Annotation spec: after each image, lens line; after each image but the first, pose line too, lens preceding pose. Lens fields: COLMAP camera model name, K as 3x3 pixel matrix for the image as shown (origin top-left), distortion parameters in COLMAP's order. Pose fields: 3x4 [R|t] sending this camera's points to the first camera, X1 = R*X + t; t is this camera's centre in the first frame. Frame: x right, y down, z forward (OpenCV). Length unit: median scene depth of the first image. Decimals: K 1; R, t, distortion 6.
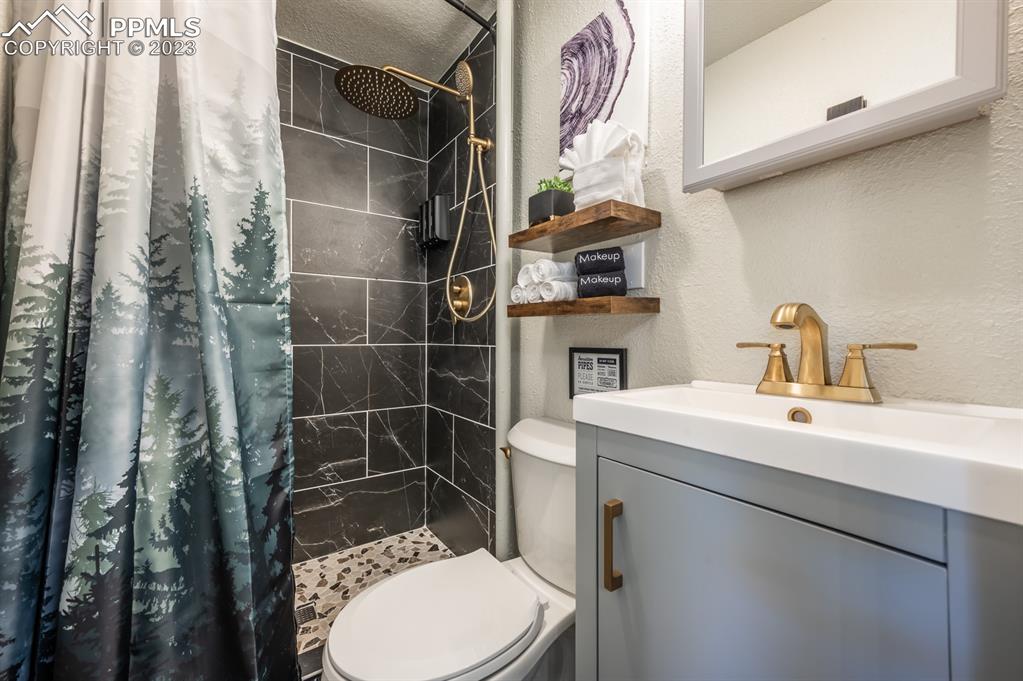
lens RADIAL K [[410.4, 0, 511.5], [0, 410.4, 340.5], [0, 0, 1]] dist [0.003523, 0.000529]
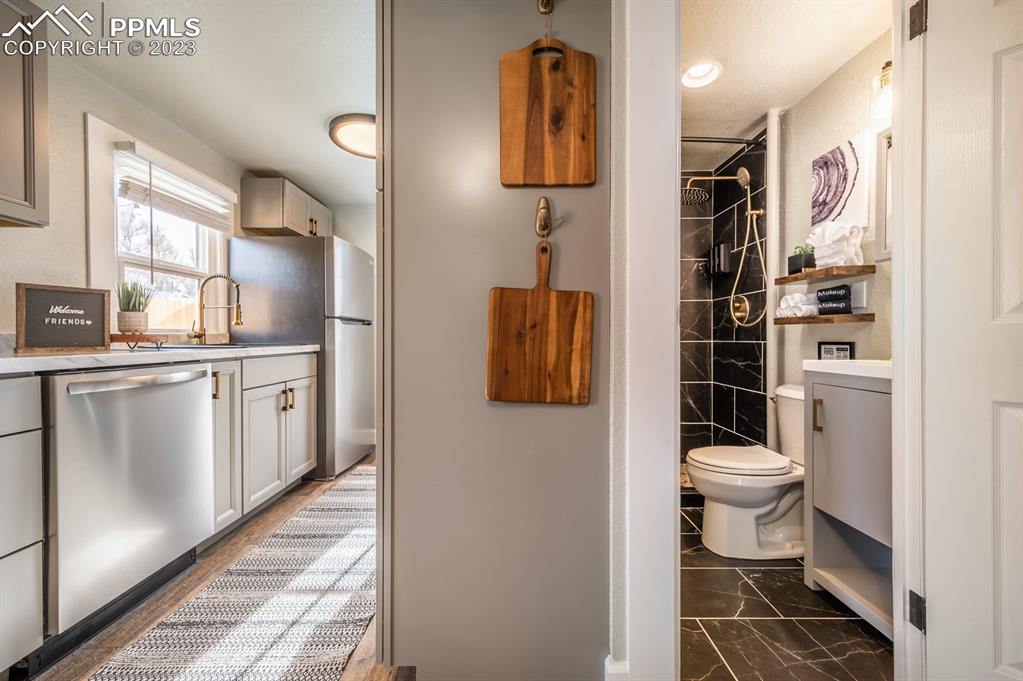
lens RADIAL K [[410.4, 0, 511.5], [0, 410.4, 340.5], [0, 0, 1]] dist [0.003523, 0.000529]
pose [[0.824972, -0.003390, -0.565164, 0.058078], [0.003846, 0.999993, -0.000384, 0.007451], [0.565161, -0.001857, 0.824979, -1.116160]]
